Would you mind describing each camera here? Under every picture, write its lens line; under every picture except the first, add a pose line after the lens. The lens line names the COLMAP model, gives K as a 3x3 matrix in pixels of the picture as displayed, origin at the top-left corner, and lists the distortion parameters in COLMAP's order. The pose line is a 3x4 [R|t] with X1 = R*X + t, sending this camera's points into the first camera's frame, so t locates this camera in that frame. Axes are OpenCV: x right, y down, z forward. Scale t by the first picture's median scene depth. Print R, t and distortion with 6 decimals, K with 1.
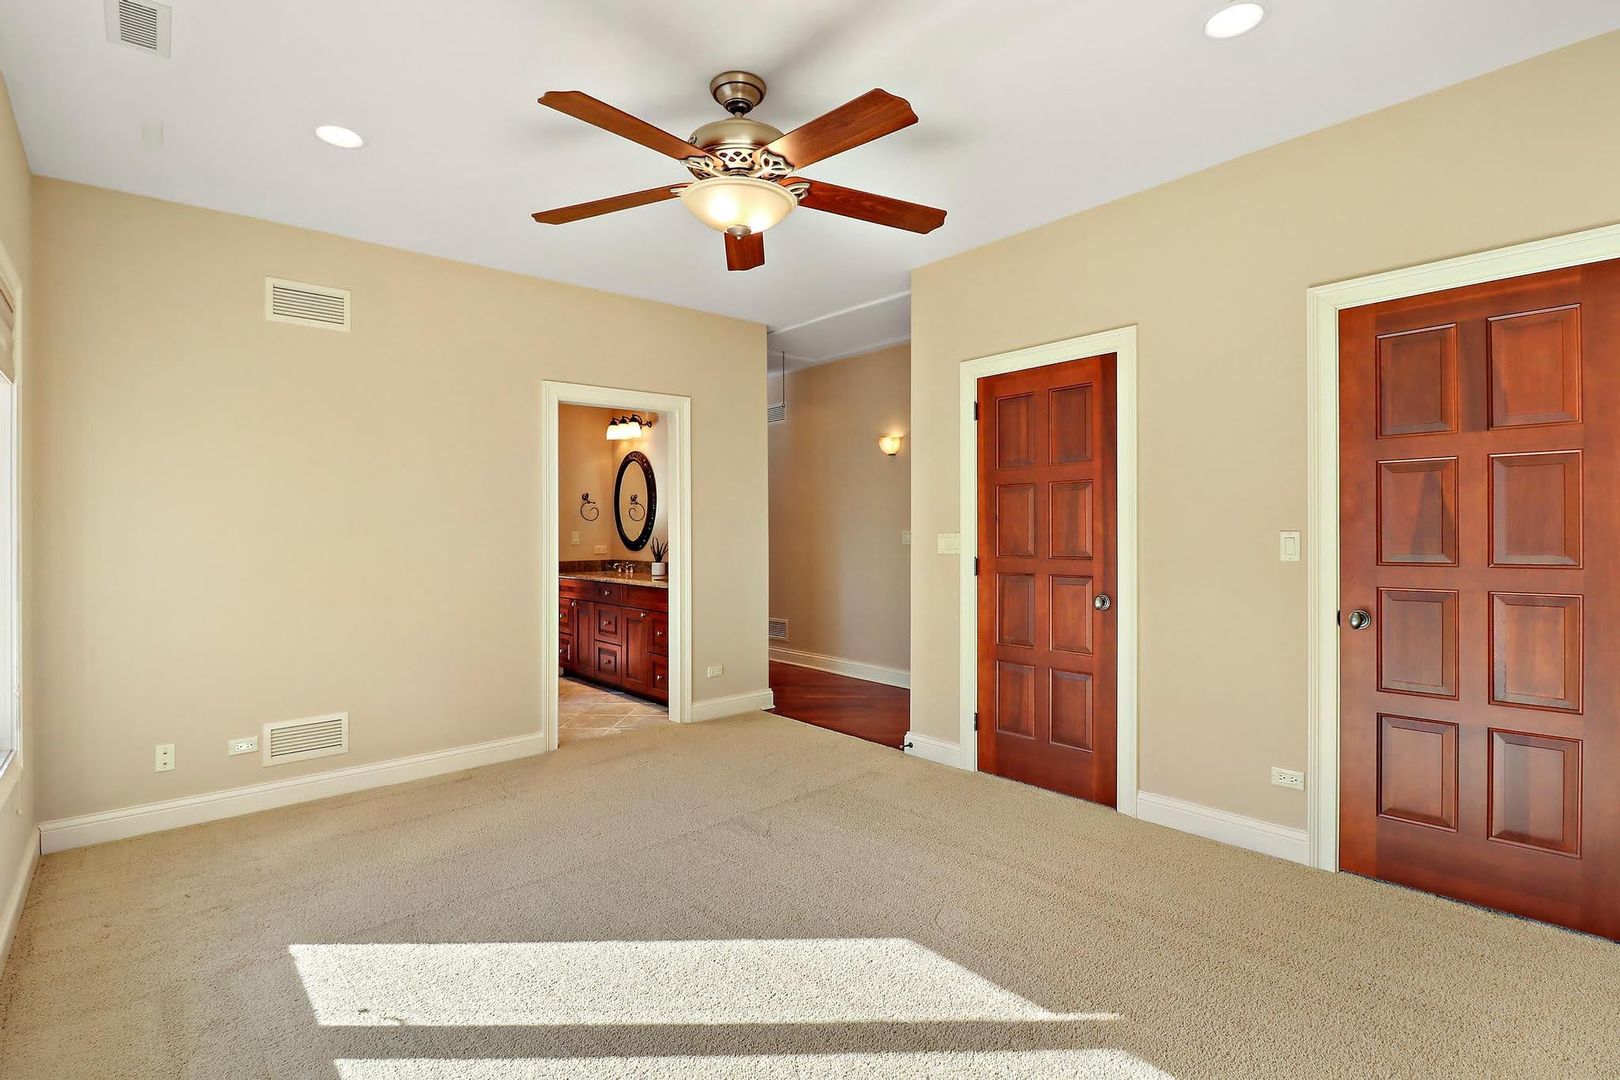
lens RADIAL K [[766.6, 0, 800.8], [0, 766.6, 537.1], [0, 0, 1]] dist [0.002183, 0.000487]
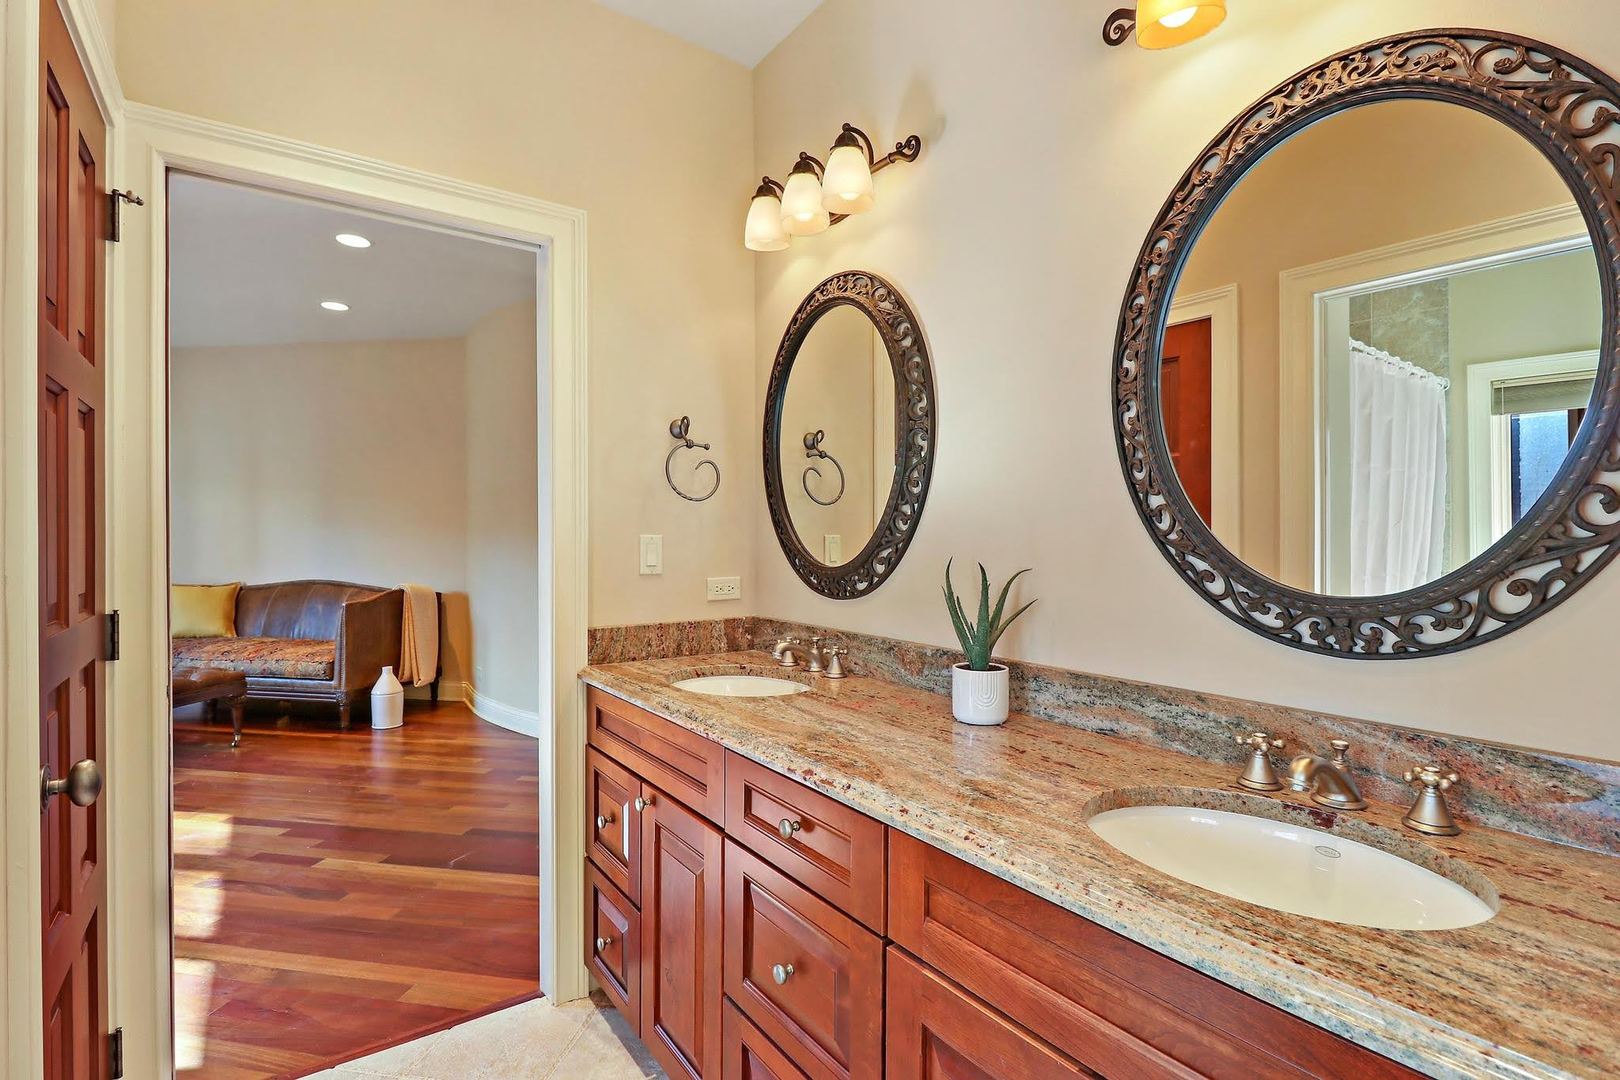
lens RADIAL K [[766.6, 0, 815.0], [0, 766.6, 537.8], [0, 0, 1]] dist [0.002183, 0.000487]
pose [[0.996209, 0.001423, -0.086980, -0.198744], [-0.000794, 0.999973, 0.007267, -0.009091], [0.086988, -0.007170, 0.996184, 0.692036]]
